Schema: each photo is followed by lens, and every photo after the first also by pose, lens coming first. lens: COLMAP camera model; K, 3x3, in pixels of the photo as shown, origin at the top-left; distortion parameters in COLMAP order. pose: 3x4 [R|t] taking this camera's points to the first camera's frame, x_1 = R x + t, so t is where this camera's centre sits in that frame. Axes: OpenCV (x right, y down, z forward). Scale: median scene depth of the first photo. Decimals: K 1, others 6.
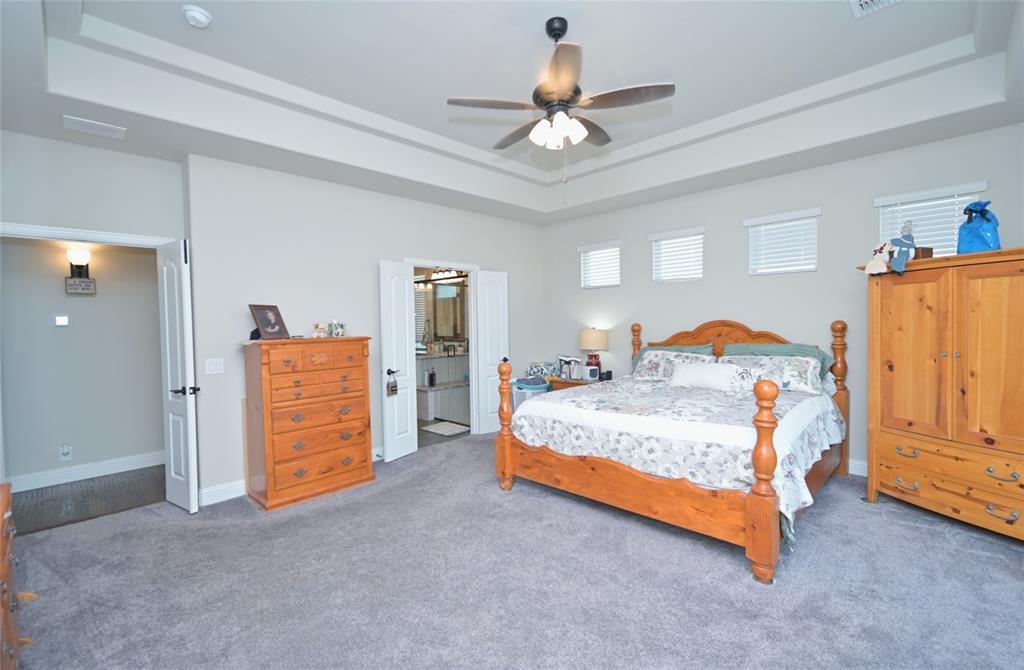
lens RADIAL K [[439.2, 0, 512.0], [0, 439.2, 335.0], [0, 0, 1]] dist [0.000079, 0.000039]
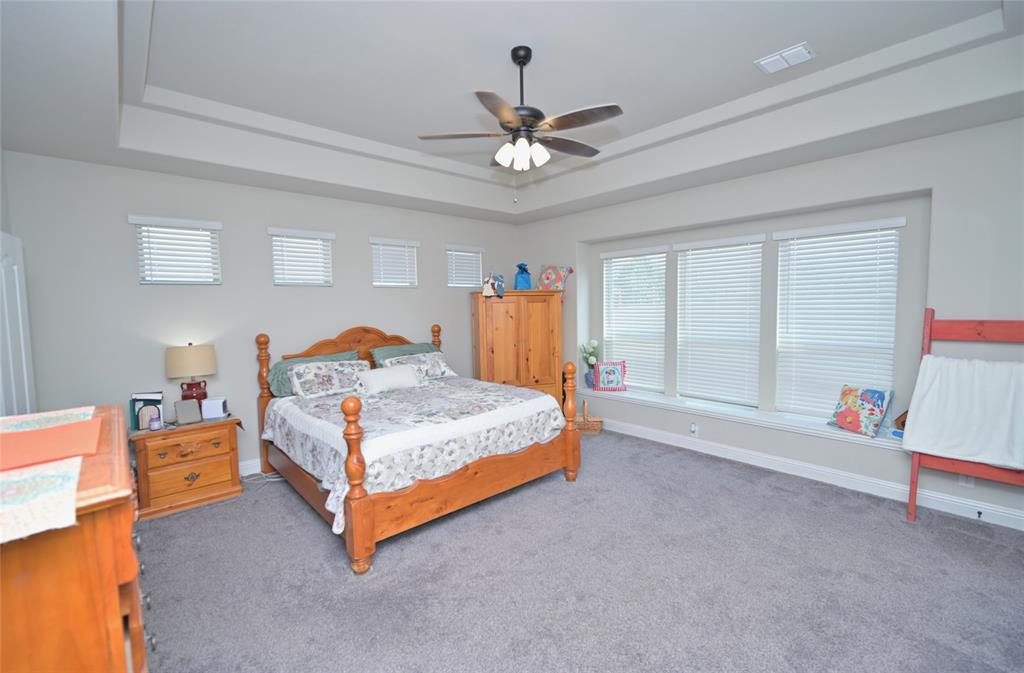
lens RADIAL K [[439.2, 0, 512.0], [0, 439.2, 336.5], [0, 0, 1]] dist [0.000079, 0.000039]
pose [[0.061937, -0.053694, 0.996635, -0.792407], [0.046072, 0.997641, 0.050885, -0.066160], [-0.997016, 0.042765, 0.064265, 0.786993]]
